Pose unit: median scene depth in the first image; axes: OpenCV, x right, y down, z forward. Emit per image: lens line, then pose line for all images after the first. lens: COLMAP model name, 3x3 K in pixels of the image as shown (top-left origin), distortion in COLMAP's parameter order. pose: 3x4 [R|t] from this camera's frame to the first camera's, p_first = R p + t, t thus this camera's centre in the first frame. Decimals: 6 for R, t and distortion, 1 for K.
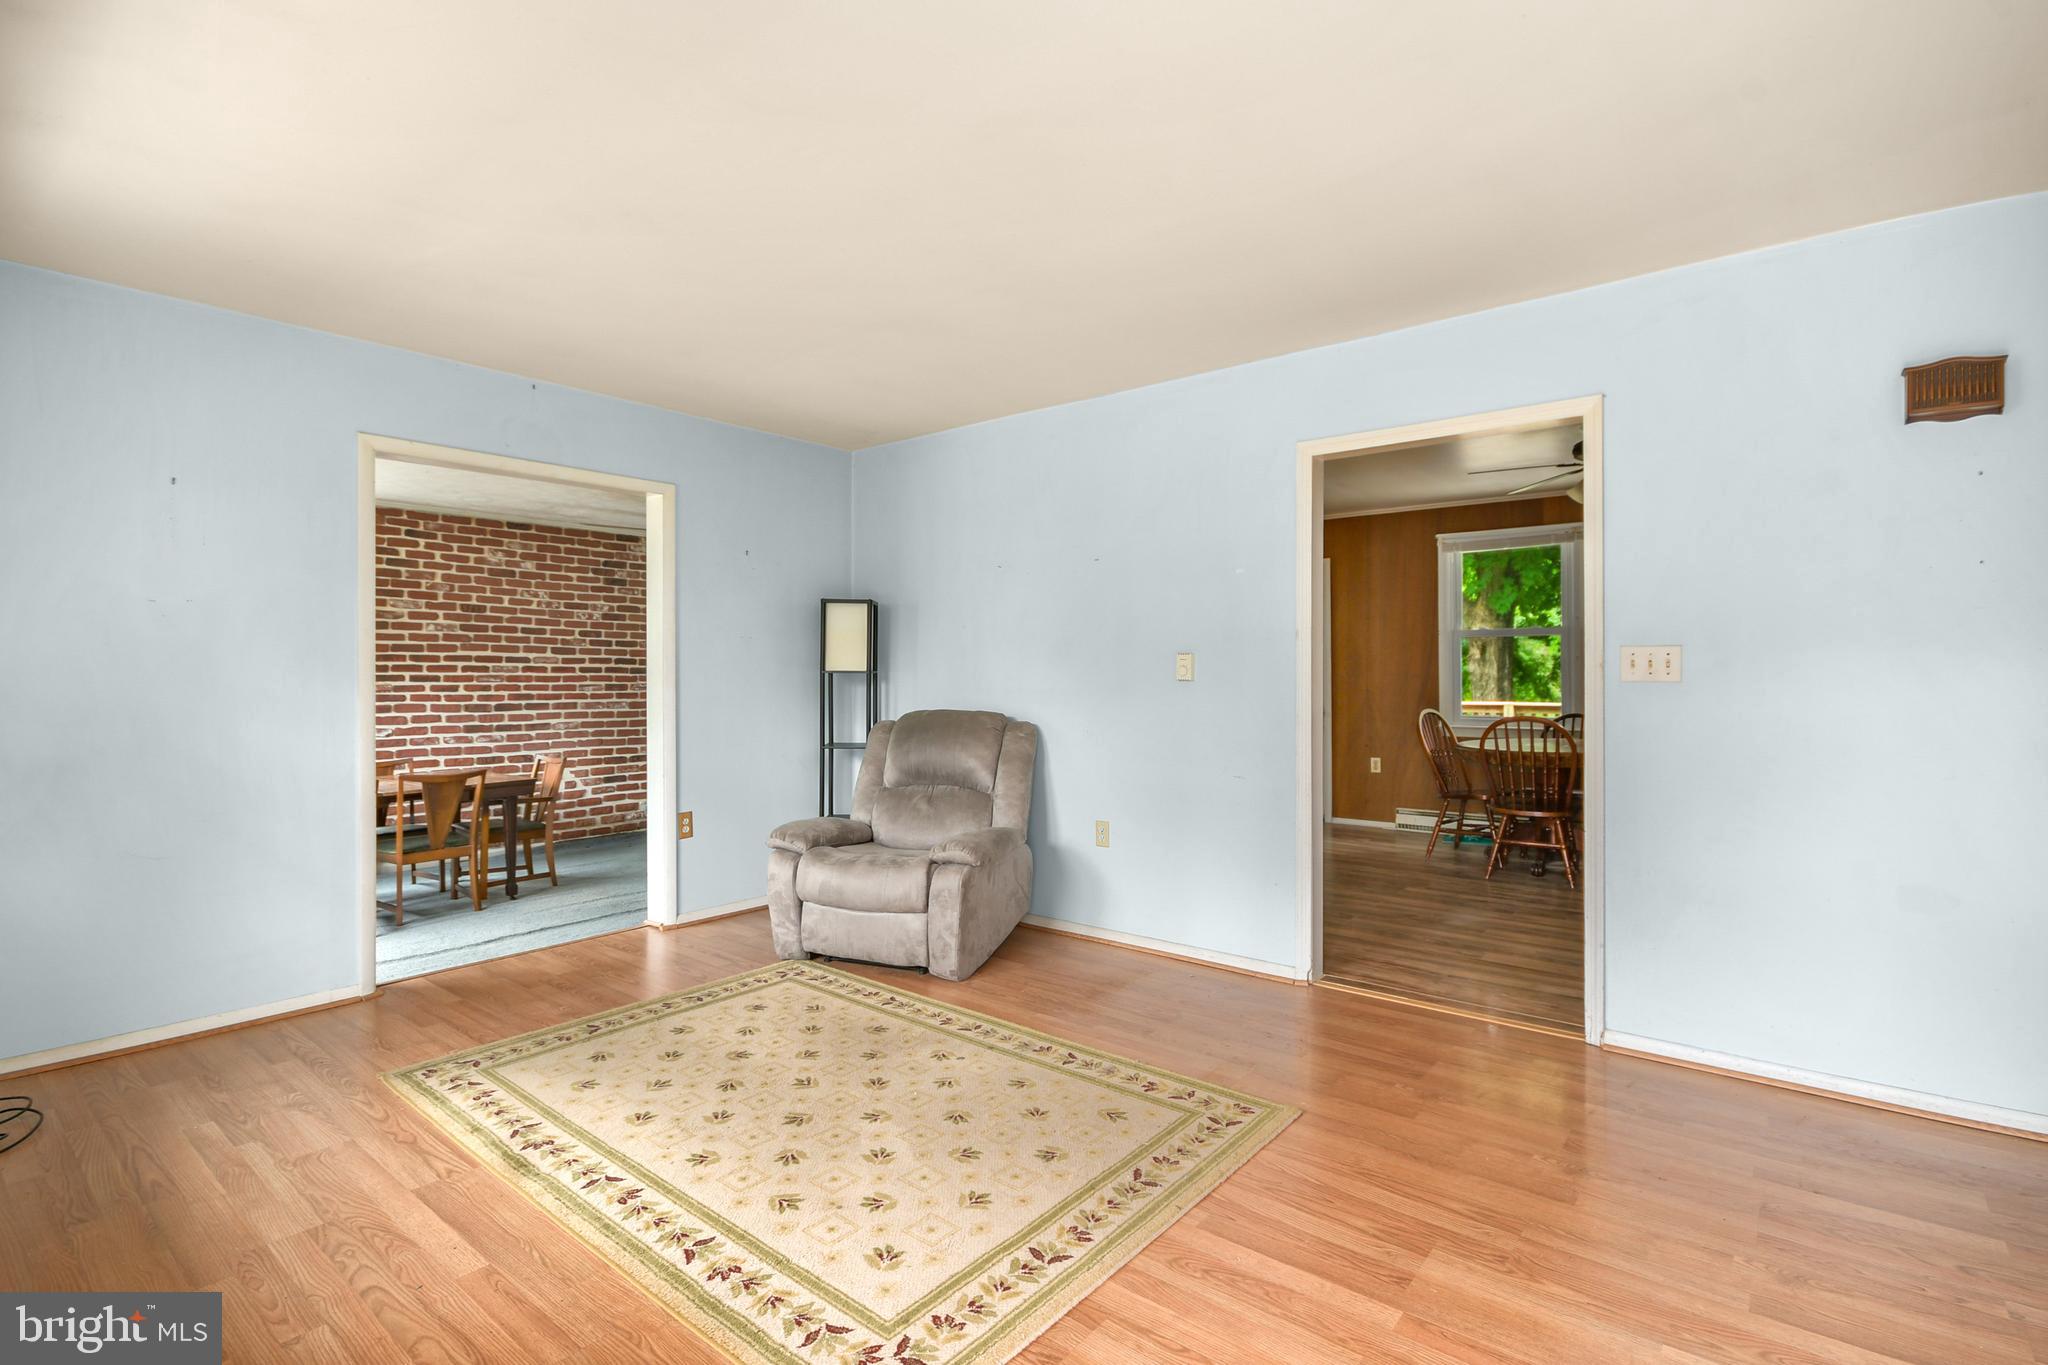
lens RADIAL K [[946.8, 0, 1057.5], [0, 946.8, 667.9], [0, 0, 1]] dist [-0.000274, -0.000261]
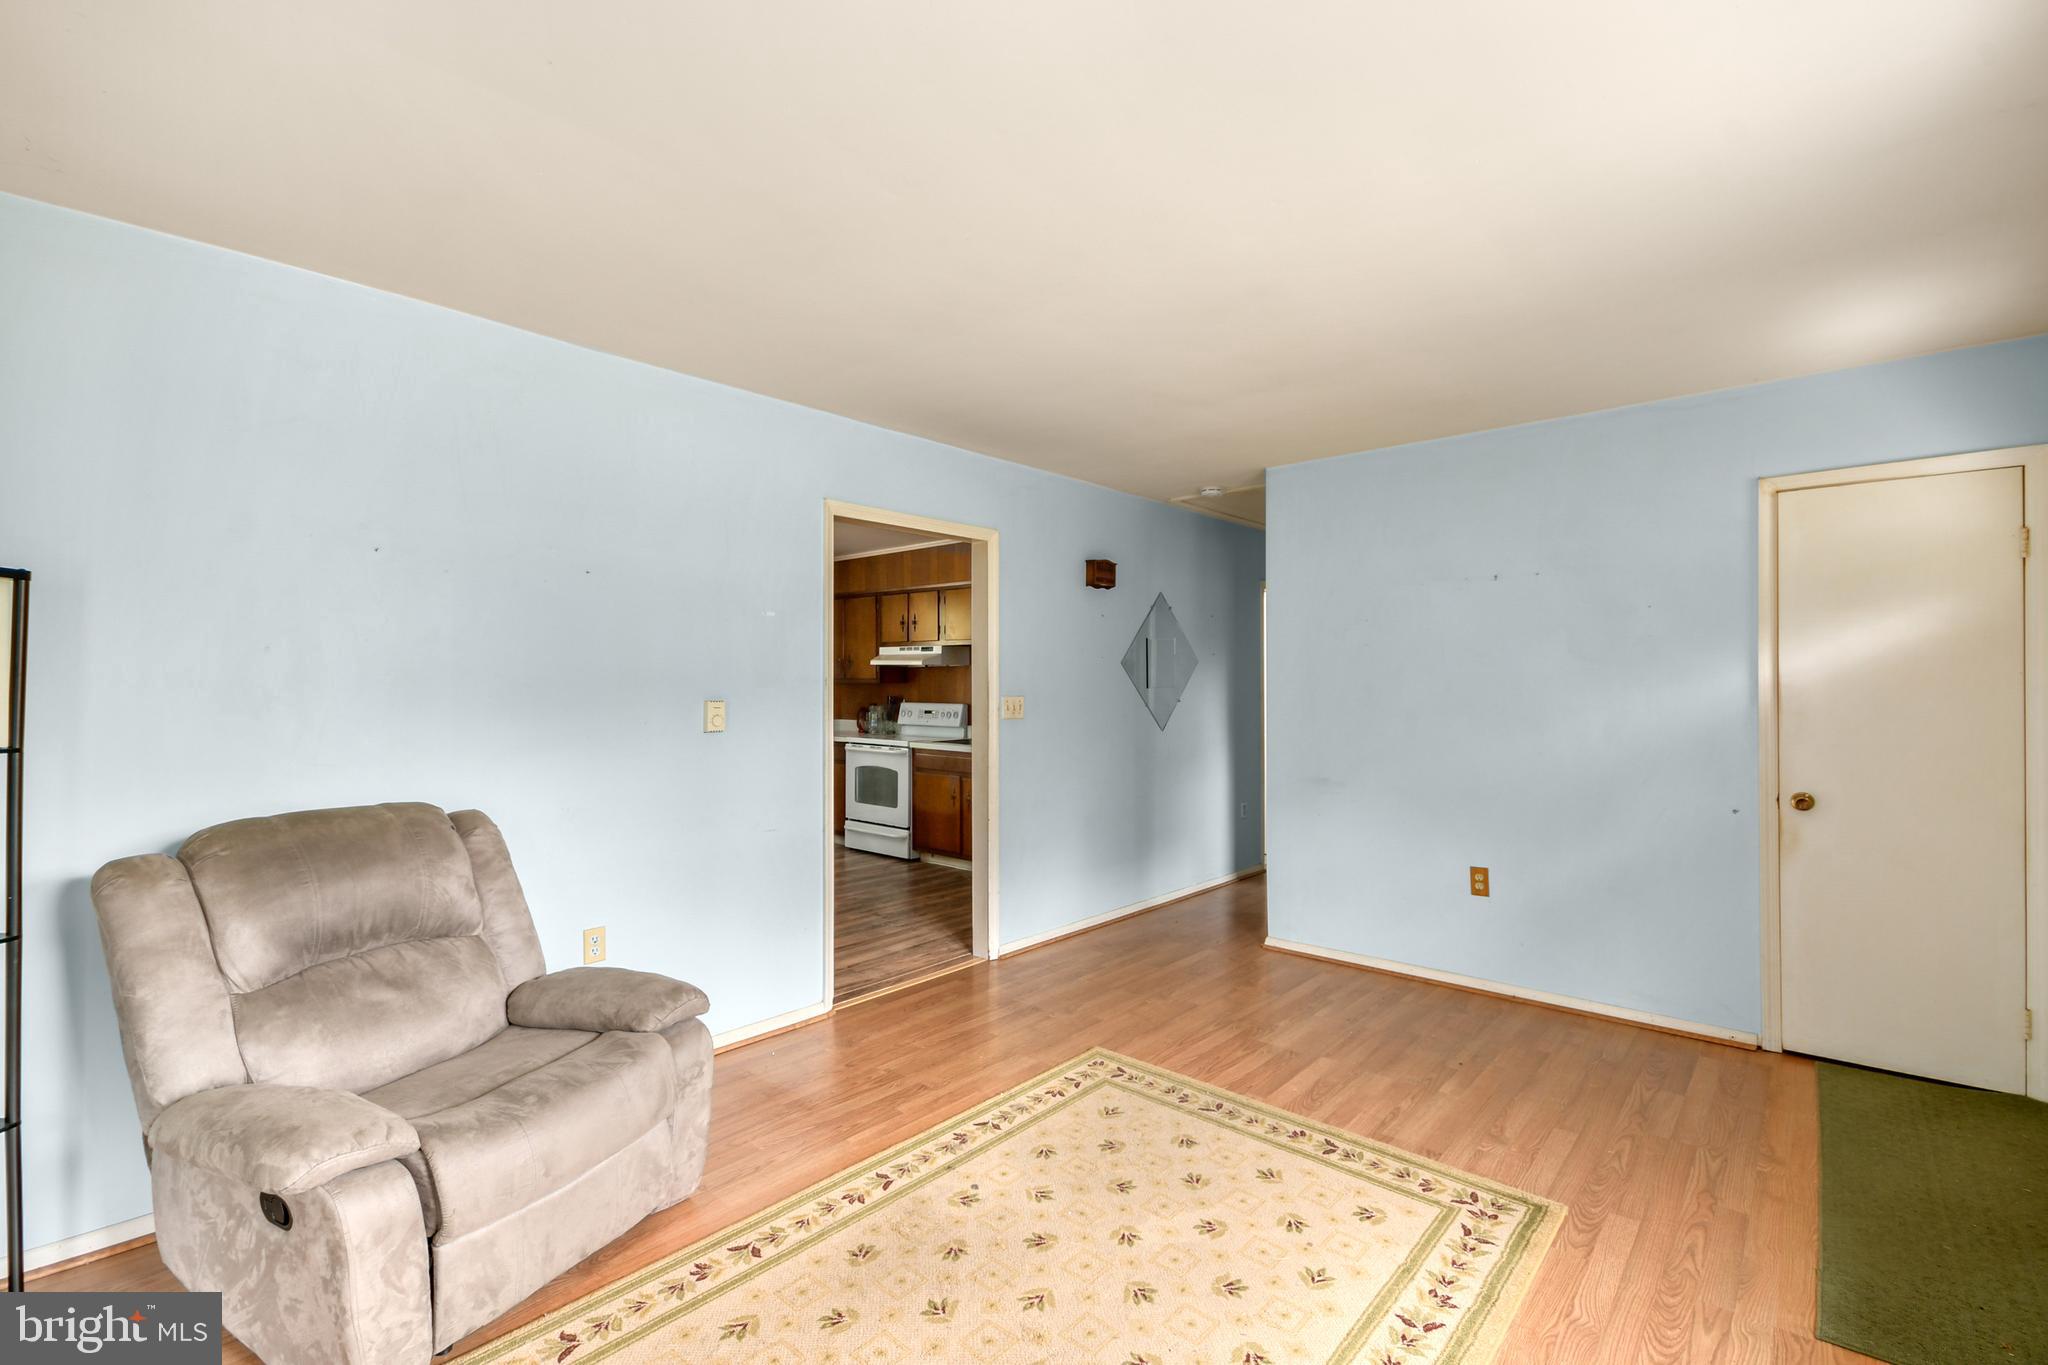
lens RADIAL K [[892.2, 0, 1016.7], [0, 892.2, 679.8], [0, 0, 1]] dist [0.010826, 0.000085]
pose [[0.072752, 0.008590, 0.997313, -0.994937], [-0.010077, 0.999918, -0.007877, -0.046380], [-0.997299, -0.009476, 0.072833, 0.986166]]
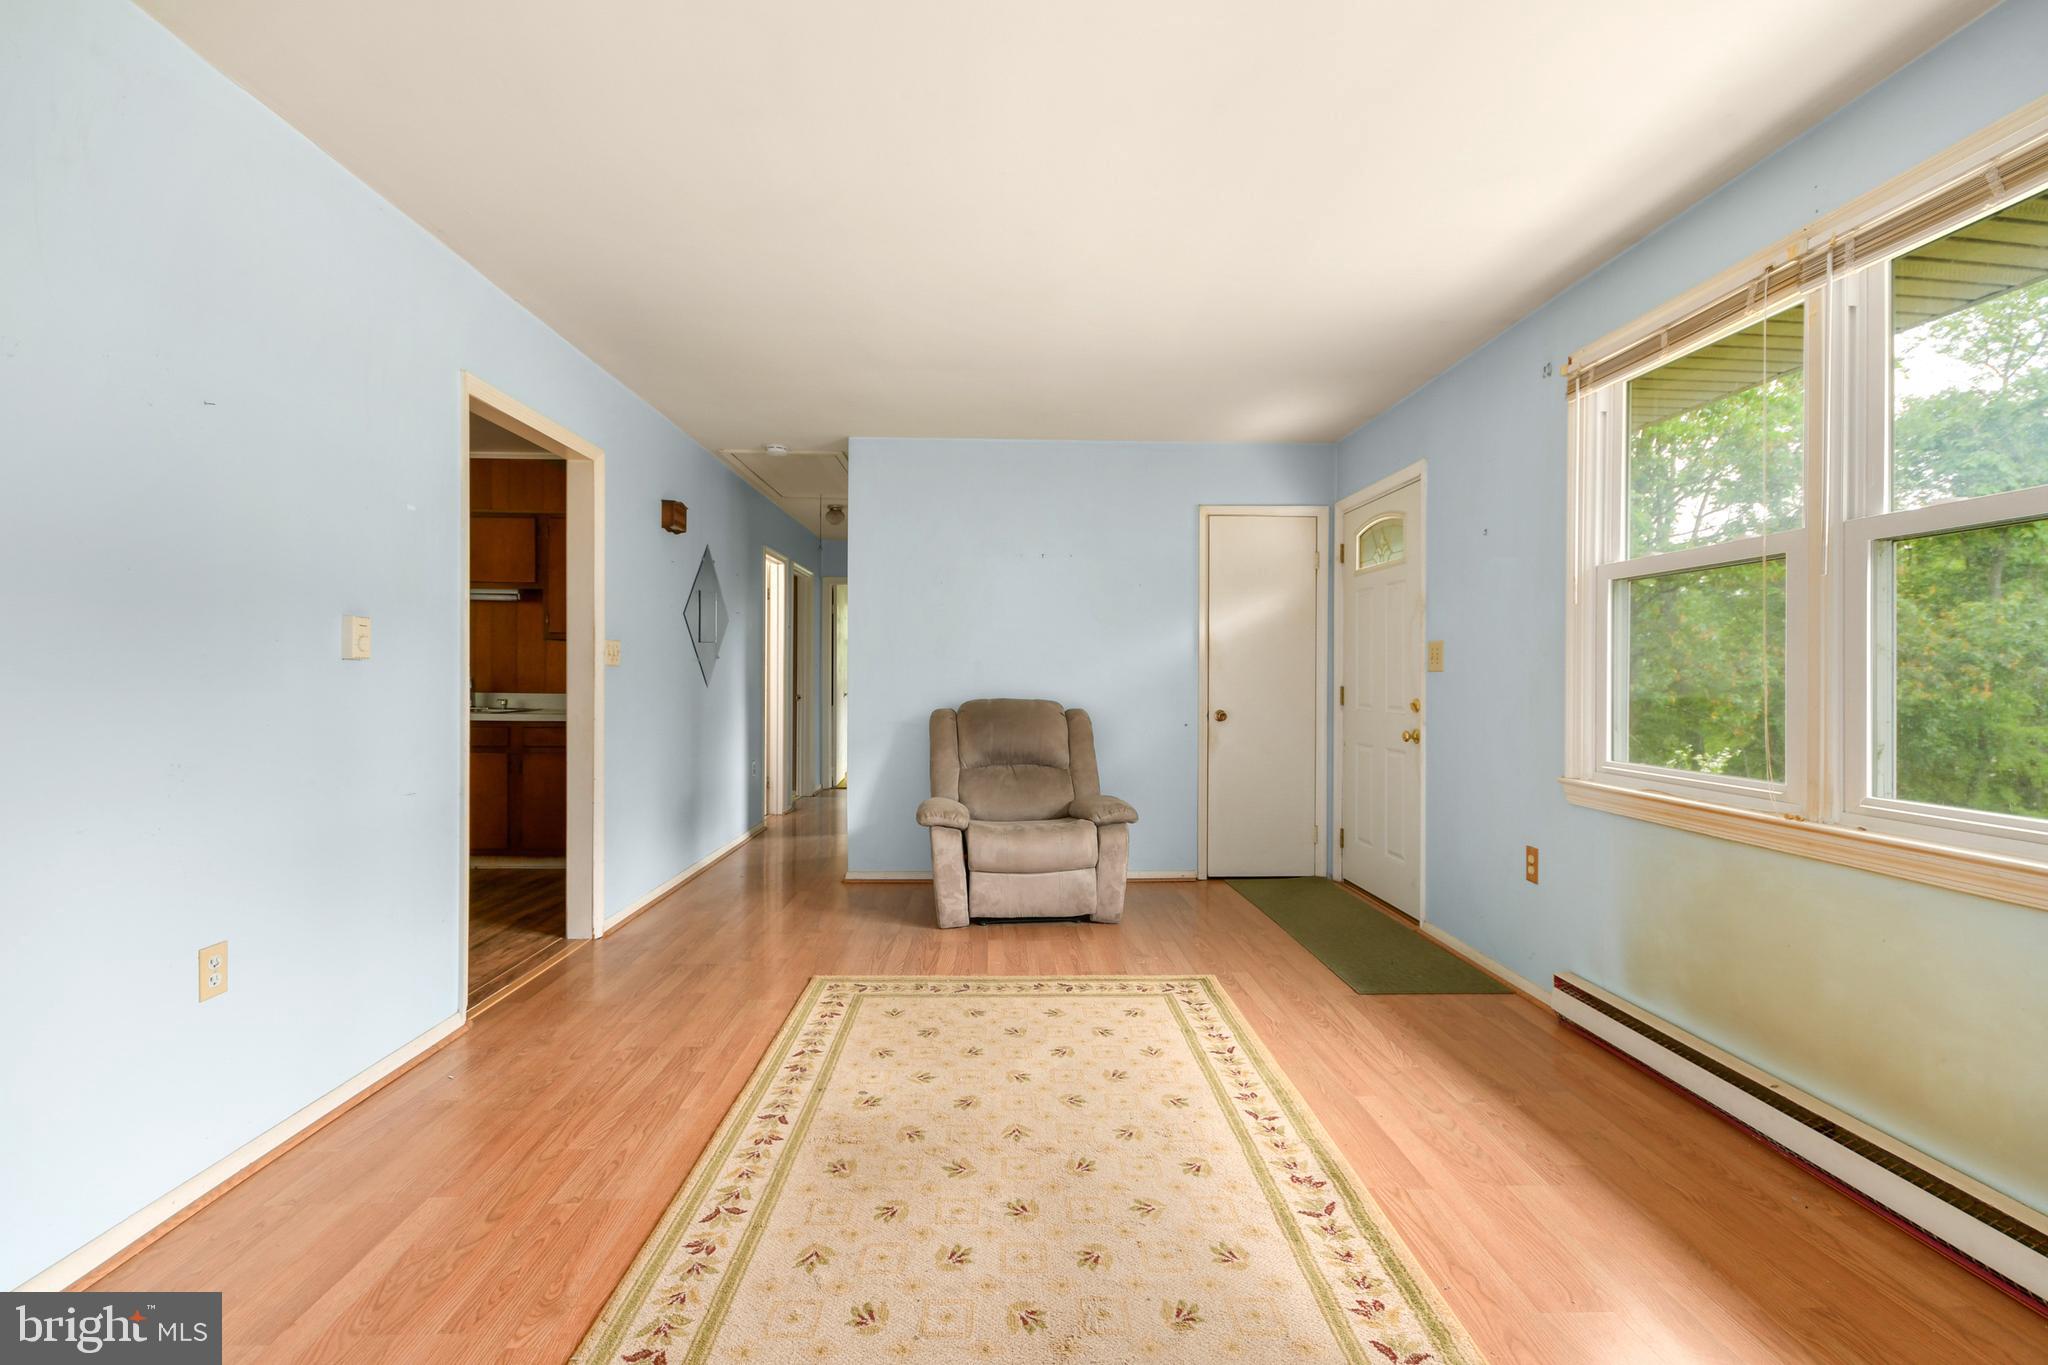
lens RADIAL K [[898.4, 0, 1013.9], [0, 898.4, 680.8], [0, 0, 1]] dist [0.001831, 0.000048]
pose [[-0.628417, -0.006033, 0.777853, -0.906730], [-0.013679, 0.999901, -0.003296, 0.034942], [-0.777756, -0.012712, -0.628438, 1.542044]]
